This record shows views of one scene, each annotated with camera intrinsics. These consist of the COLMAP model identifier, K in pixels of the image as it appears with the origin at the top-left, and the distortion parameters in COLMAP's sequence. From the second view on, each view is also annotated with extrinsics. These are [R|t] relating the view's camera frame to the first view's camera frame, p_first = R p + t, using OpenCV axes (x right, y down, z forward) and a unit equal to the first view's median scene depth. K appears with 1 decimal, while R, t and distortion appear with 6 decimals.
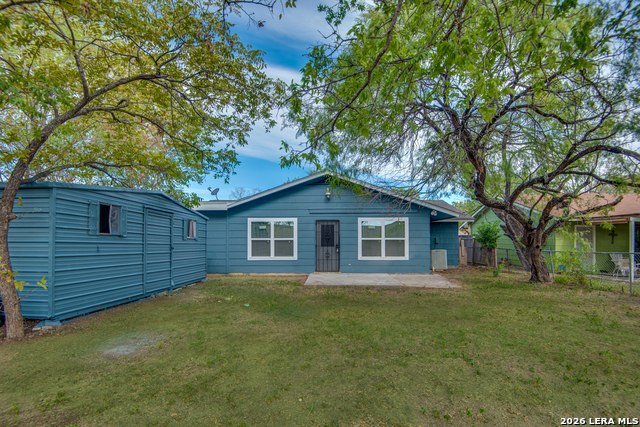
lens RADIAL K [[325.4, 0, 321.1], [0, 325.4, 240.2], [0, 0, 1]] dist [0.000551, -0.000620]
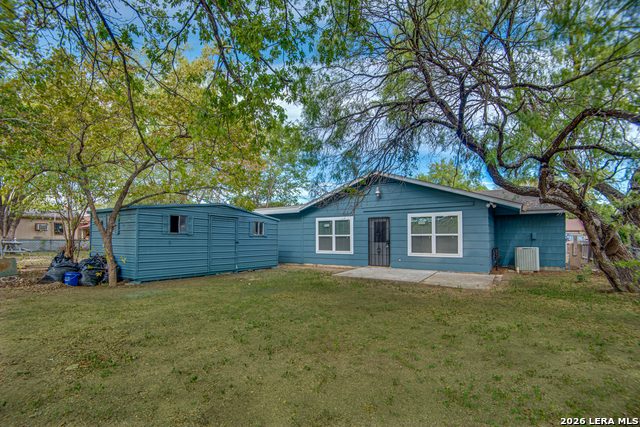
lens RADIAL K [[325.4, 0, 321.1], [0, 325.4, 240.2], [0, 0, 1]] dist [0.000551, -0.000620]
pose [[0.835610, 0.002967, -0.549316, 0.444314], [0.003523, 0.999936, 0.010759, 0.000515], [0.549313, -0.010926, 0.835546, 0.014393]]
